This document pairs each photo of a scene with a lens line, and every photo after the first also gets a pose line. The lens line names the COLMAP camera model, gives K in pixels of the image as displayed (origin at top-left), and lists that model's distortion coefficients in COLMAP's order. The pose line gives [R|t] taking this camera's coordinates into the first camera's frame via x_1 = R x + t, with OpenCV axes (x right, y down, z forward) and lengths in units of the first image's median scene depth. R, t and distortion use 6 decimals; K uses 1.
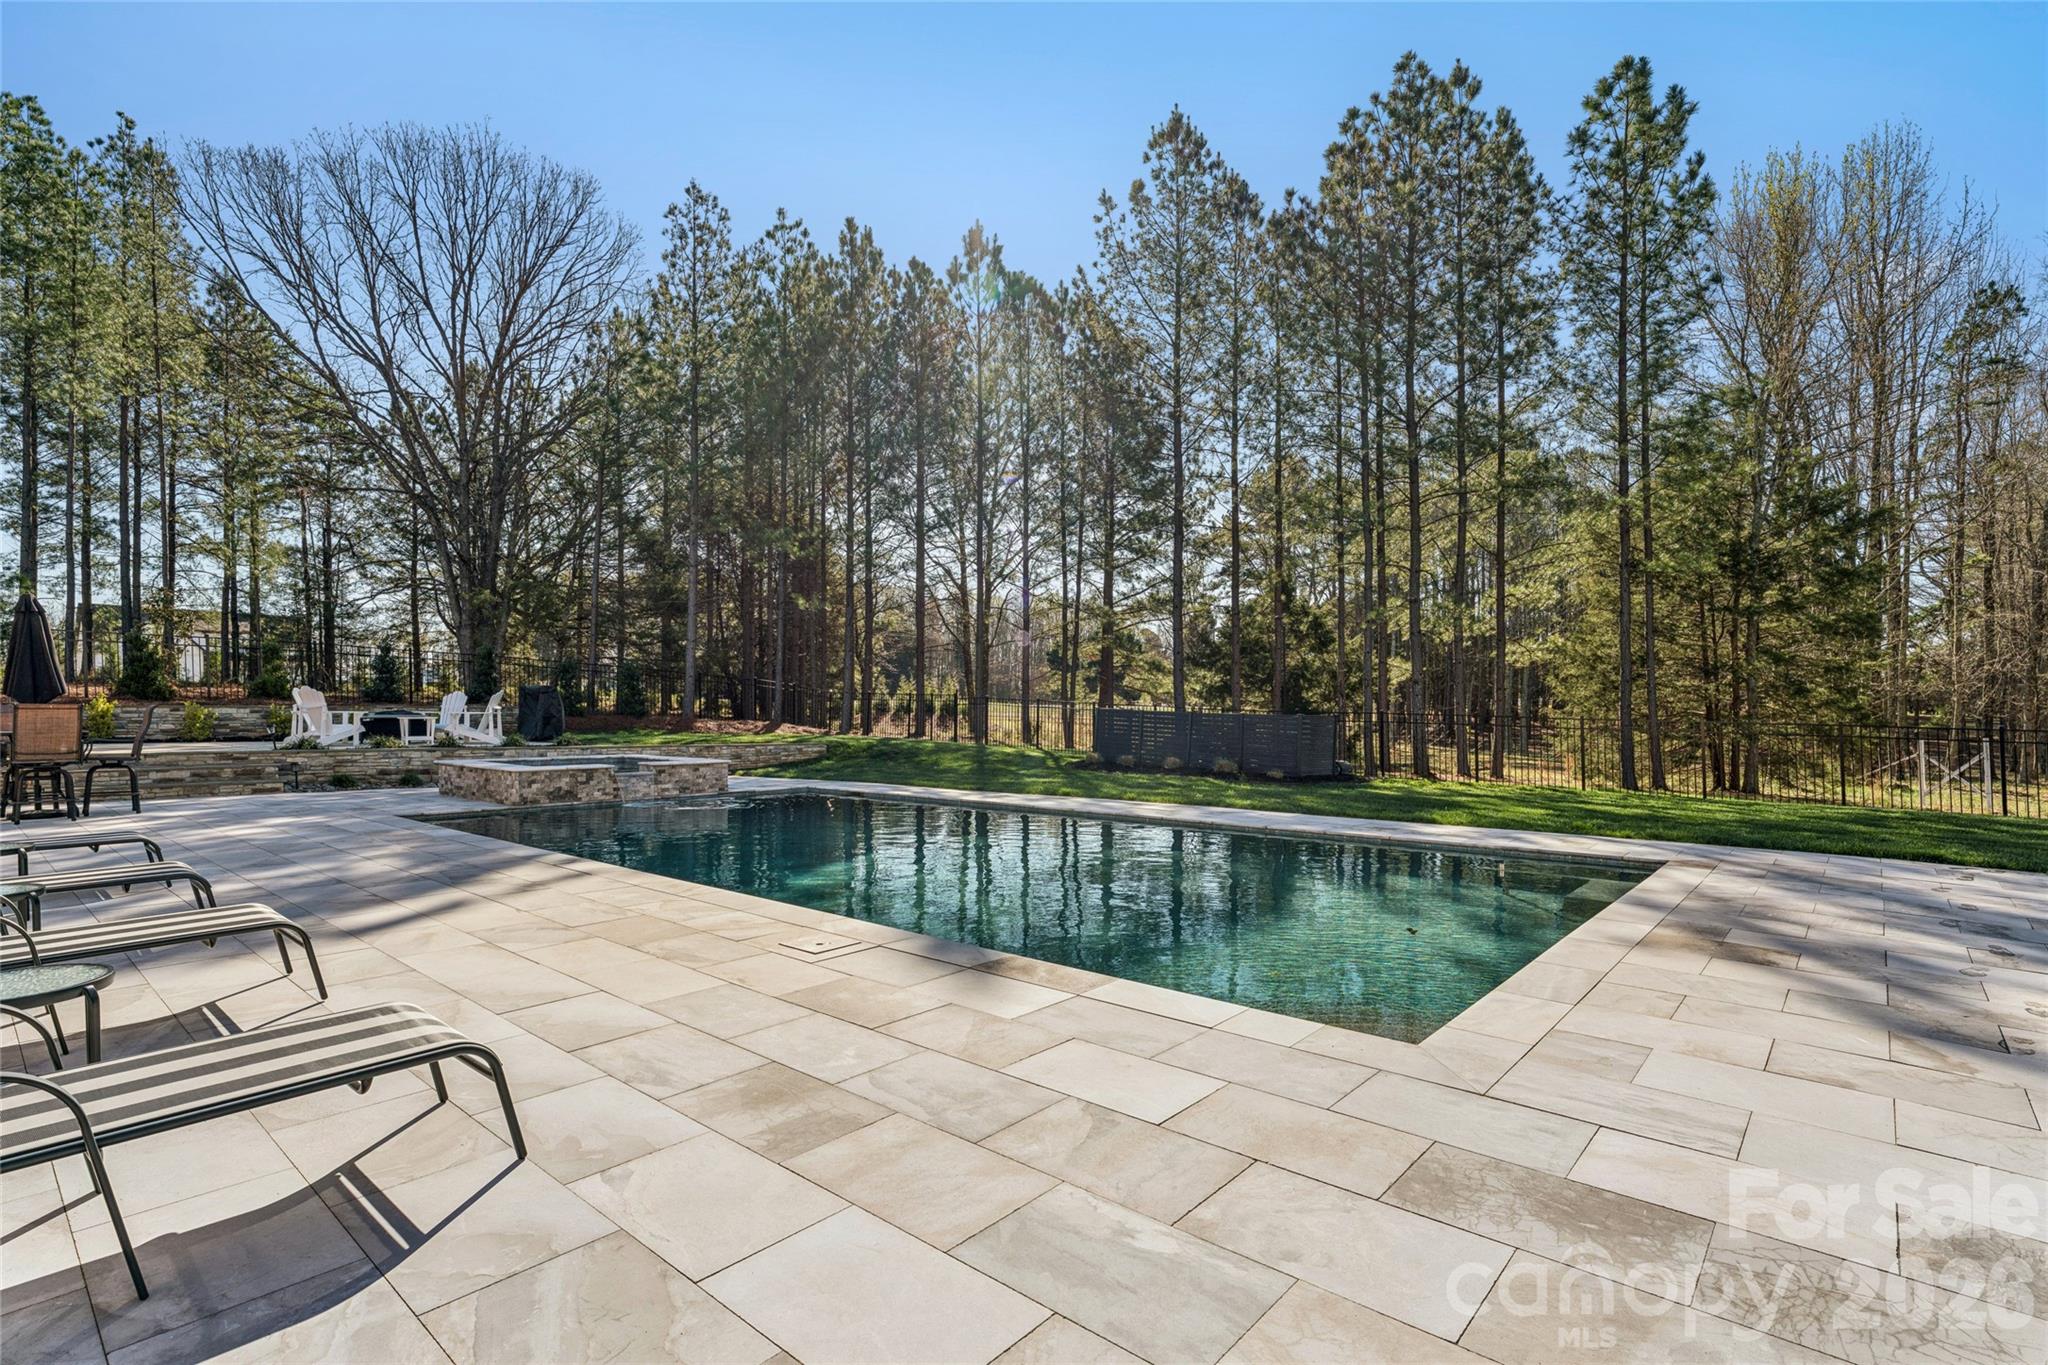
lens RADIAL K [[963.2, 0, 1034.8], [0, 963.2, 698.3], [0, 0, 1]] dist [-0.002348, 0.001662]
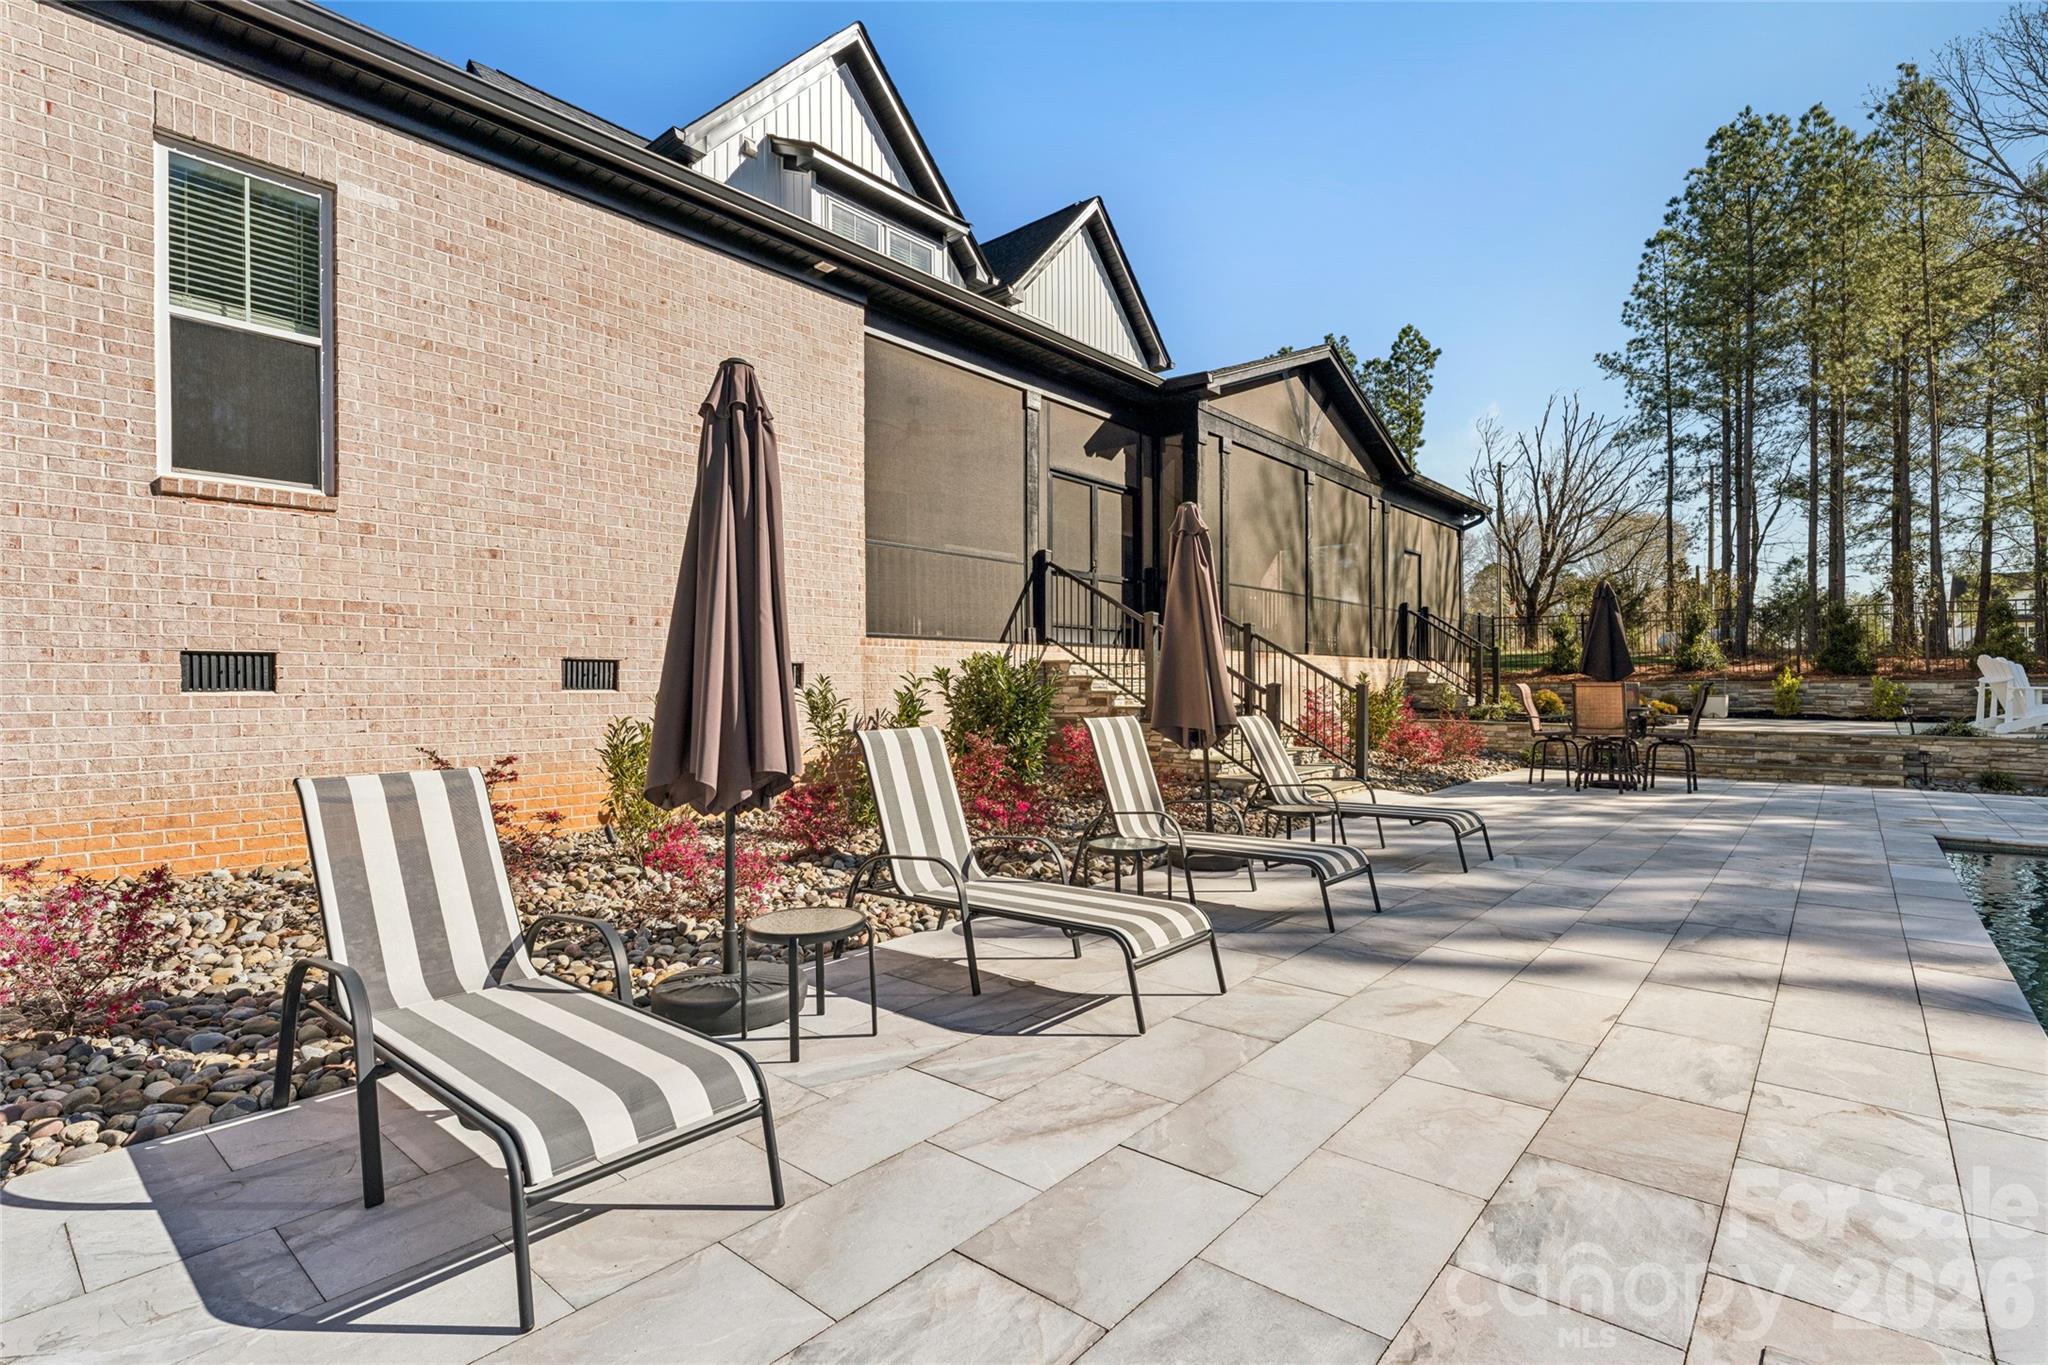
lens RADIAL K [[963.2, 0, 1008.5], [0, 963.2, 681.3], [0, 0, 1]] dist [-0.002348, 0.001662]
pose [[-0.001578, -0.004847, -0.999987, 0.035428], [0.015497, 0.999868, -0.004871, 0.000206], [0.999879, -0.015504, -0.001503, 0.256429]]
